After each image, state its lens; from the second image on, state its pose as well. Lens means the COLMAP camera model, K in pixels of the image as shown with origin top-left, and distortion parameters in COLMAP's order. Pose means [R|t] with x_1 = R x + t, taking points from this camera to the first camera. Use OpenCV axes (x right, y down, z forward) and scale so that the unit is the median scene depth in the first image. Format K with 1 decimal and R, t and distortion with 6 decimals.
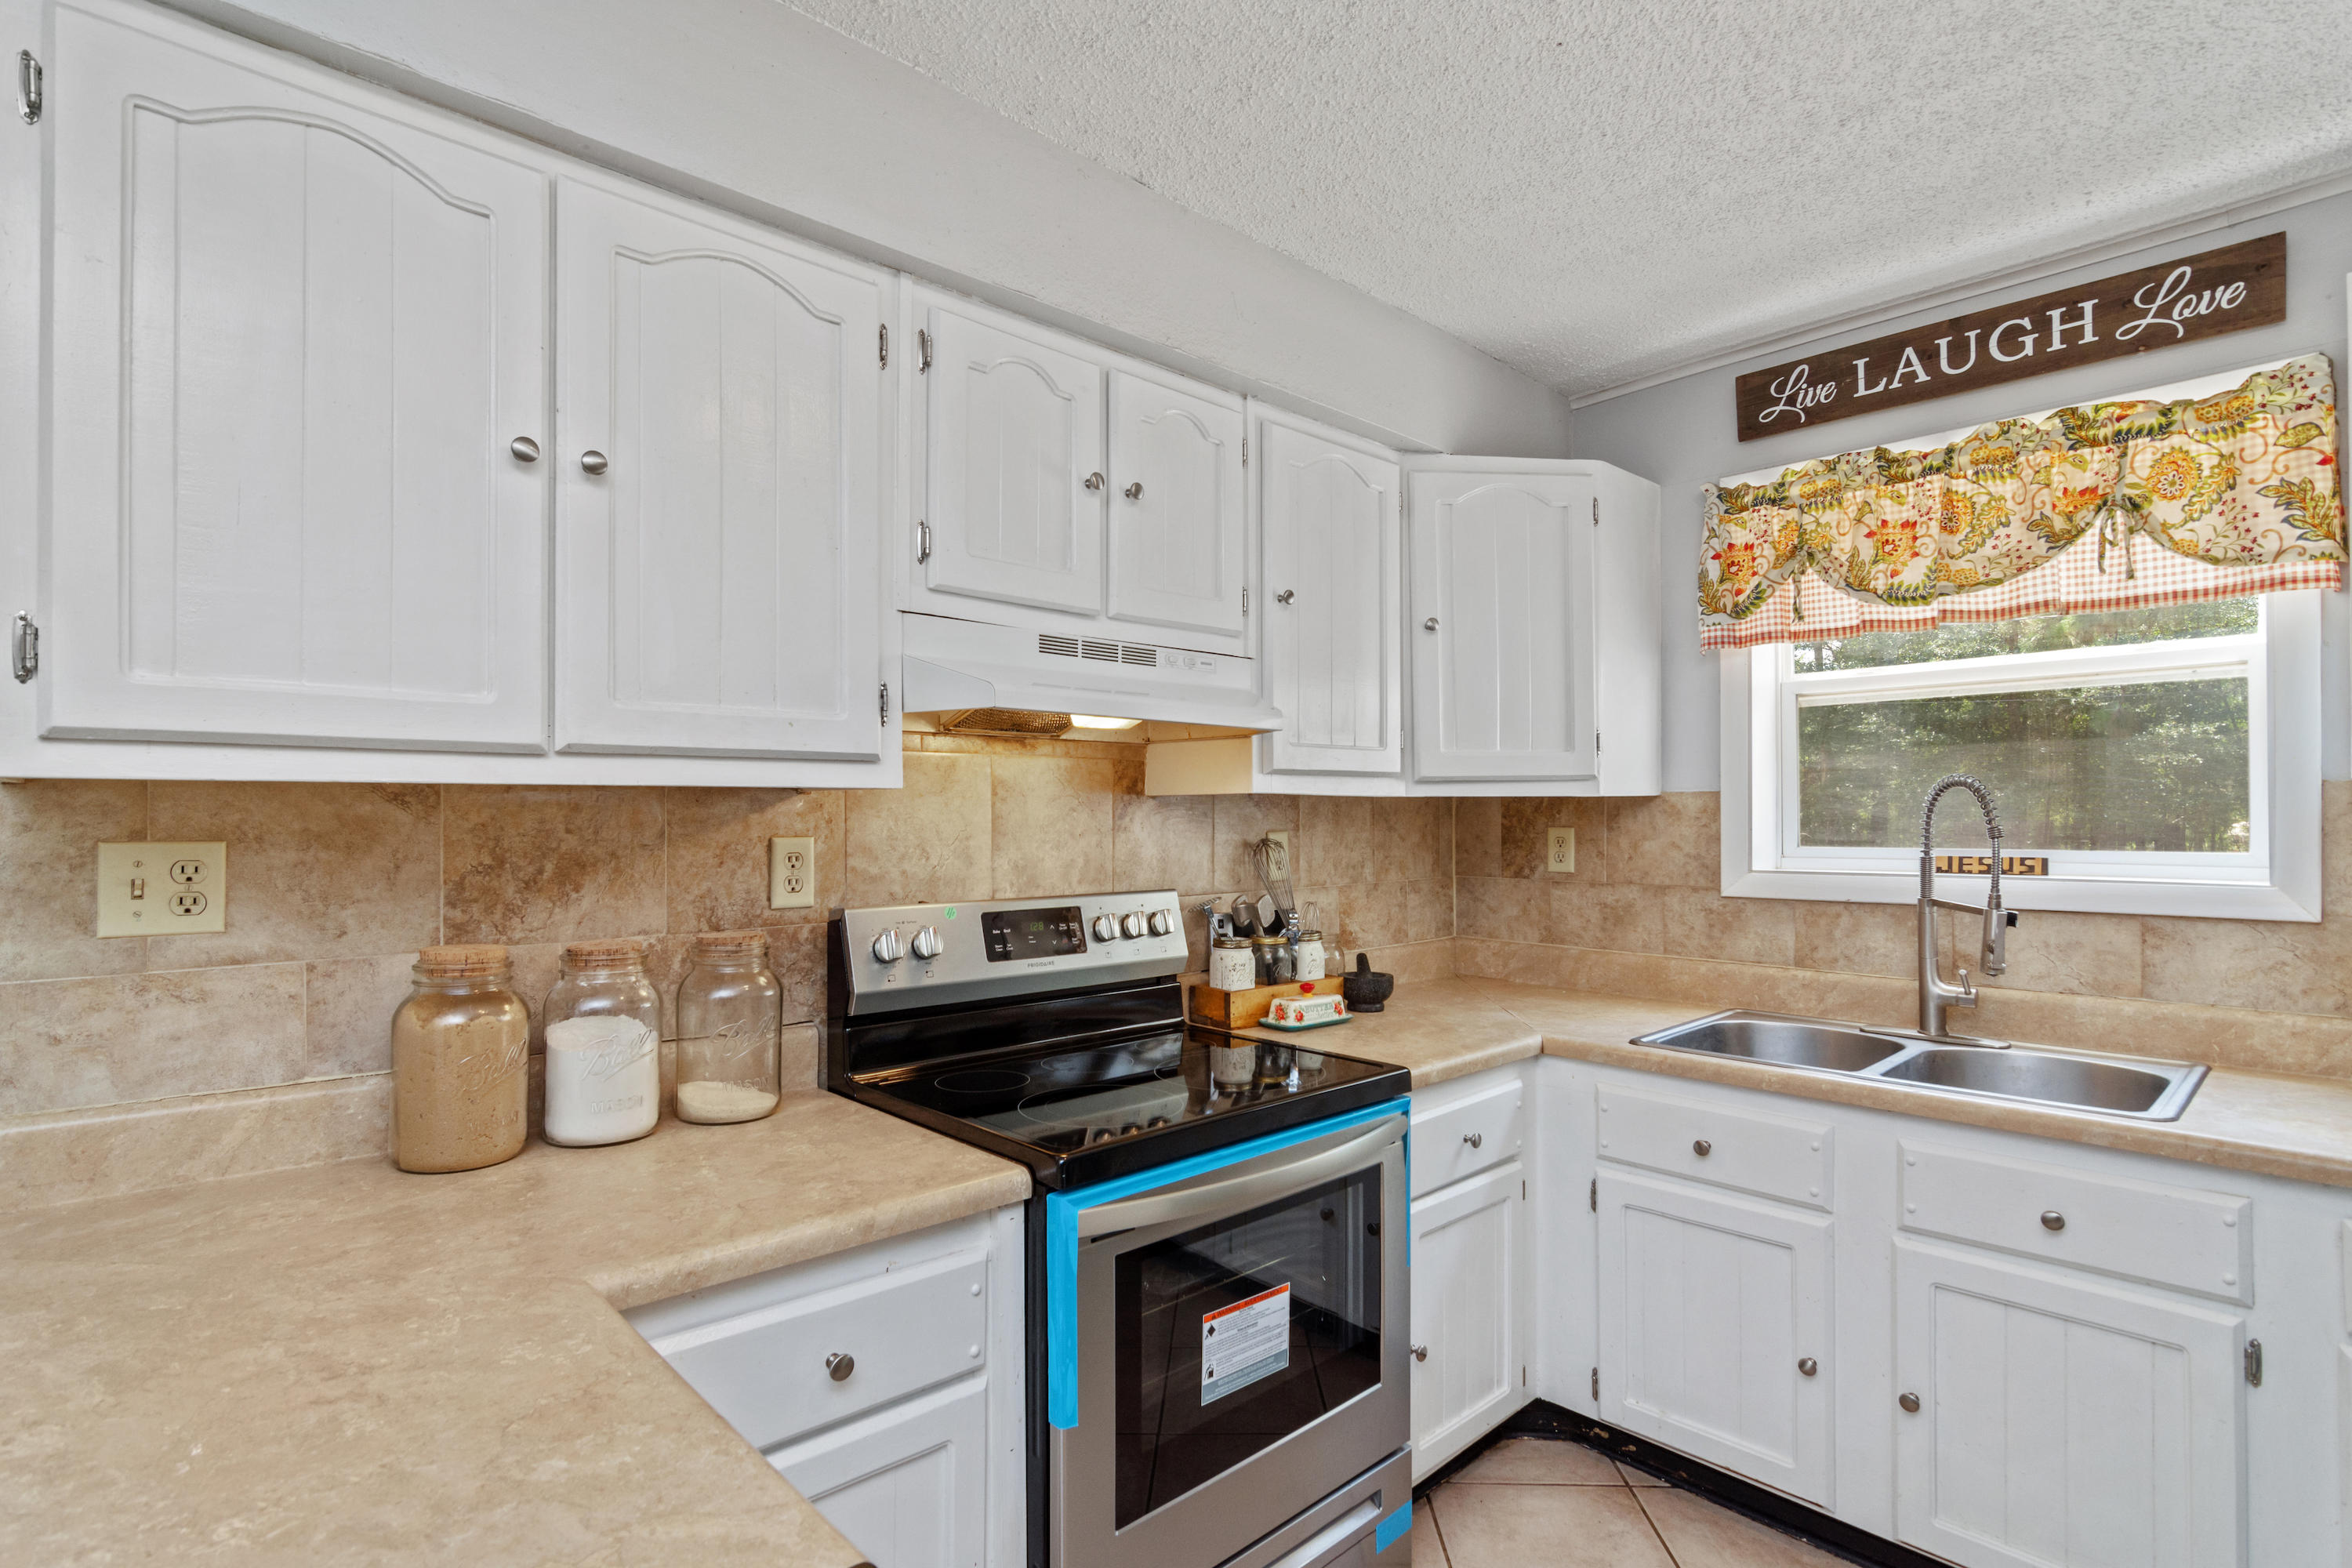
lens RADIAL K [[1137.2, 0, 1167.4], [0, 1137.2, 803.3], [0, 0, 1]] dist [0.000387, 0.001558]
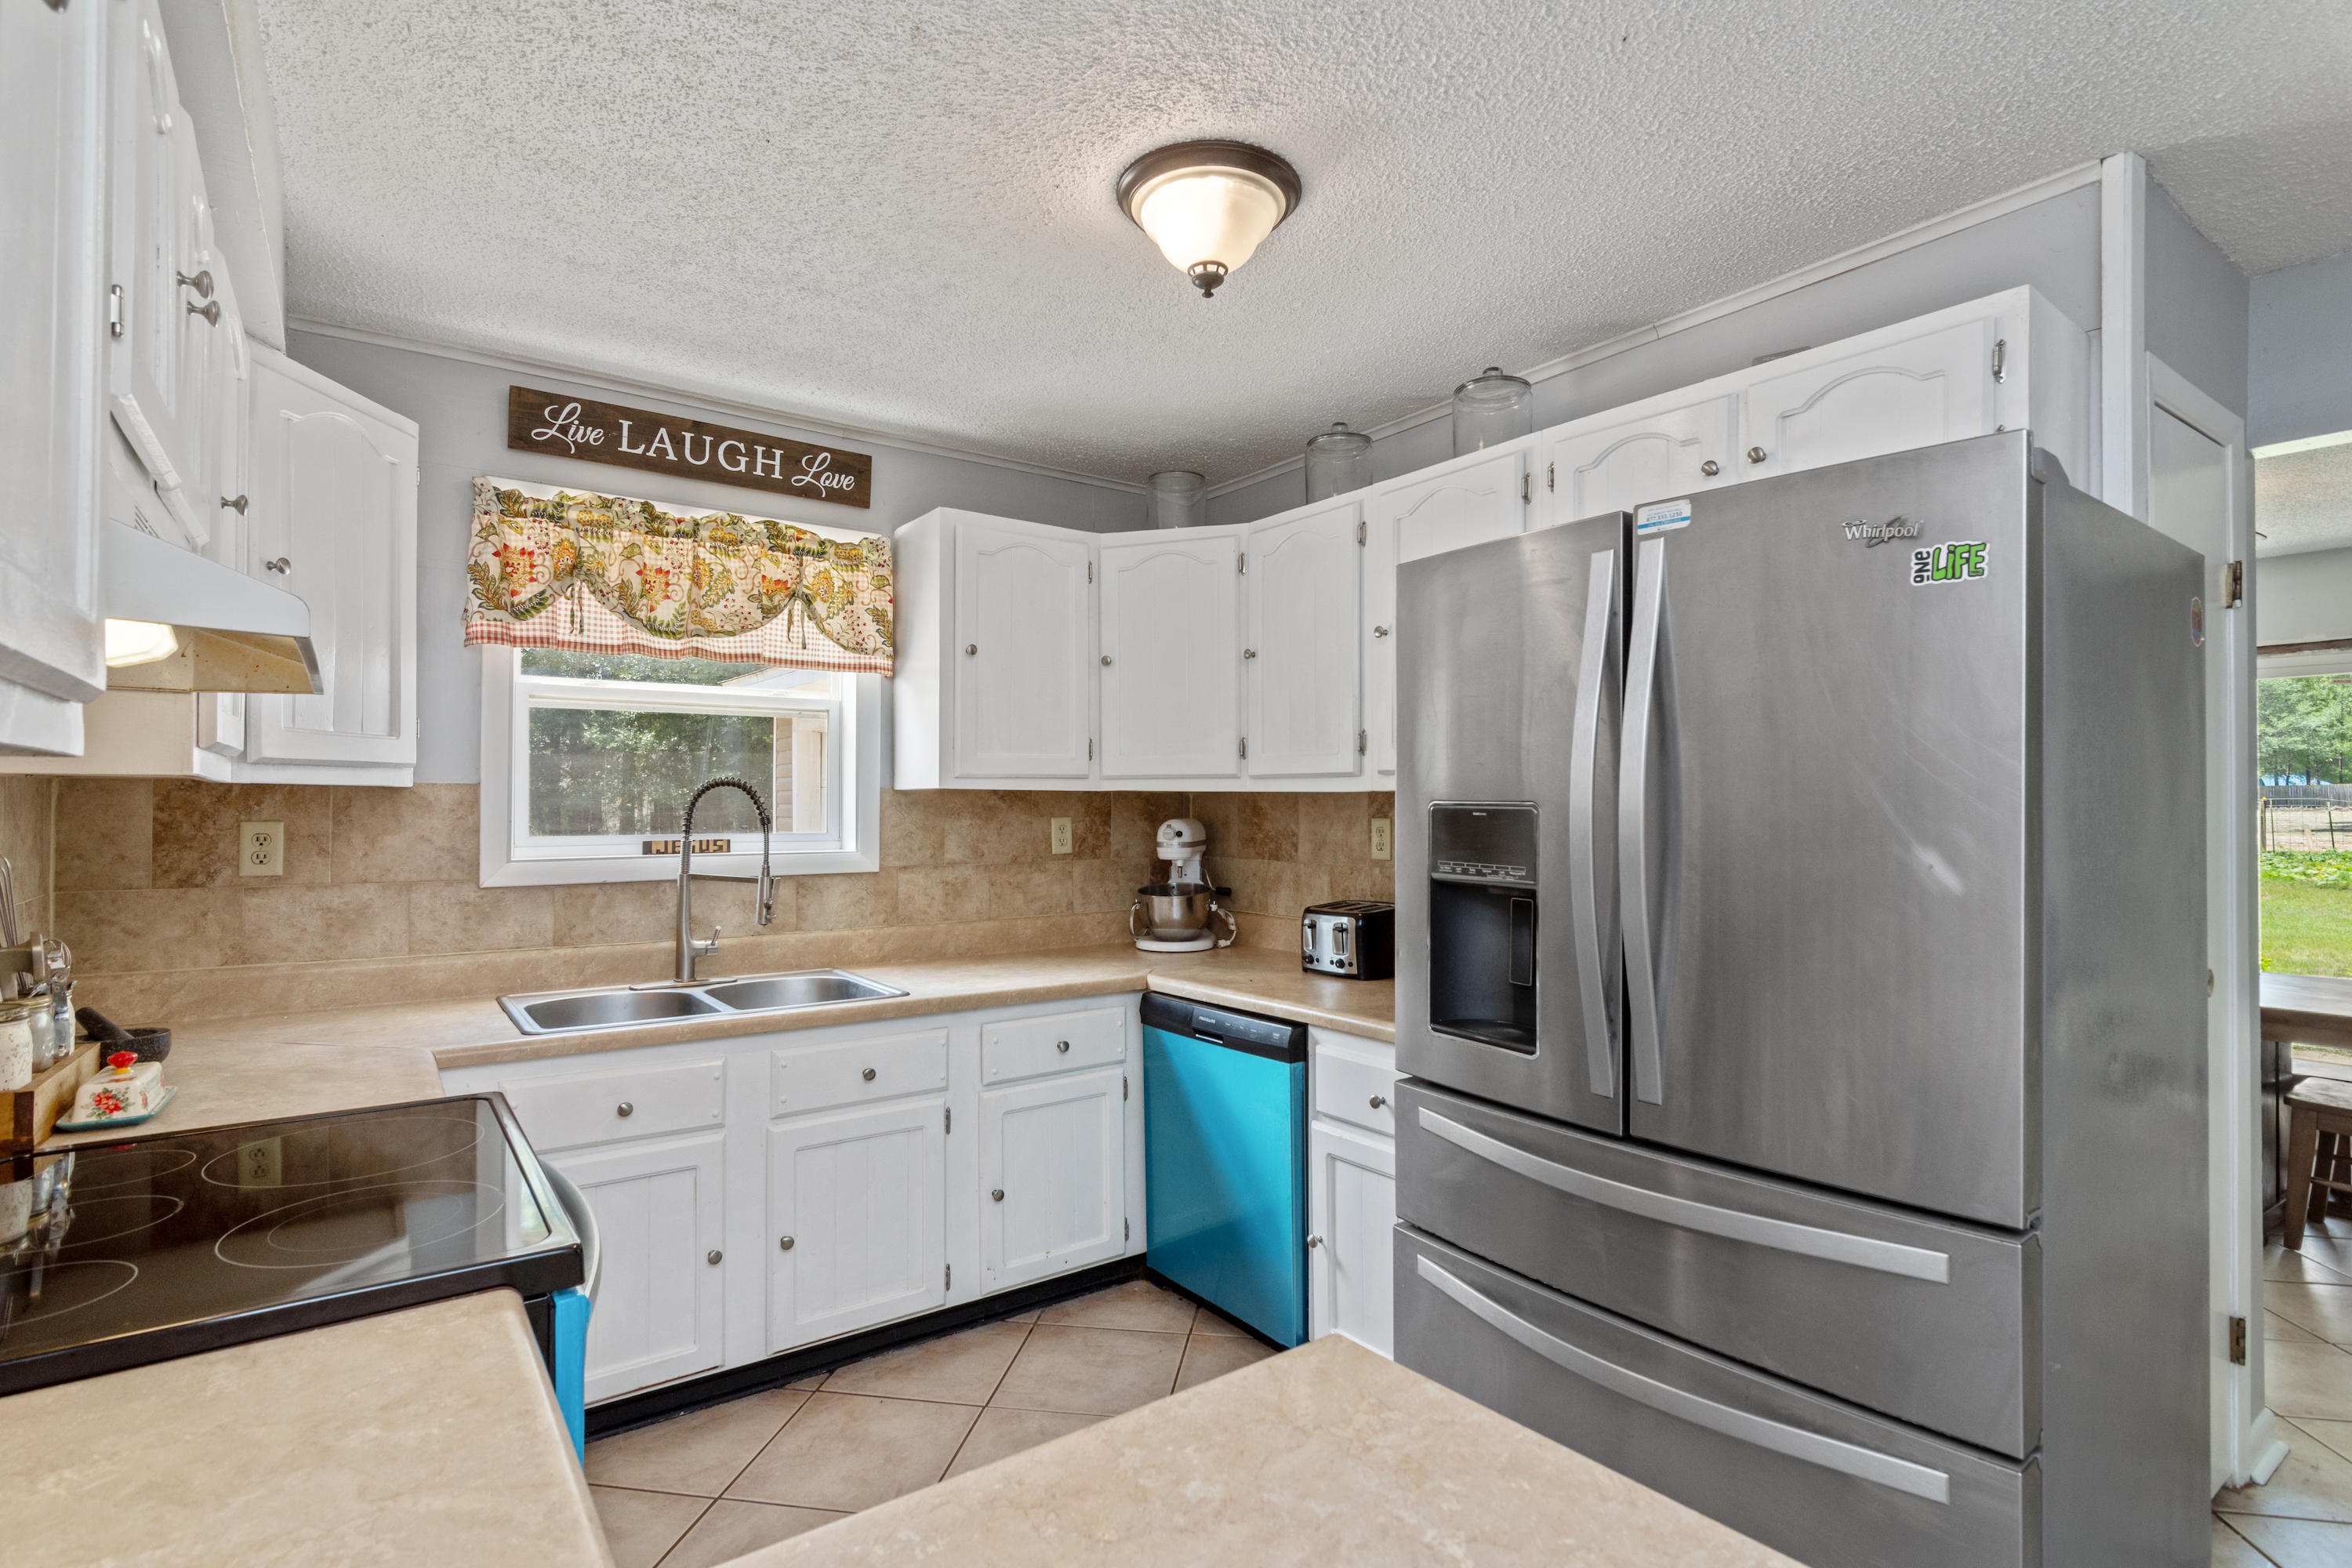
lens RADIAL K [[1137.2, 0, 1175.1], [0, 1137.2, 785.3], [0, 0, 1]] dist [0.000387, 0.001558]
pose [[0.114084, 0.020343, 0.993263, -0.487631], [-0.011932, 0.999746, -0.019105, 0.002949], [-0.993399, -0.009673, 0.114297, 0.296803]]
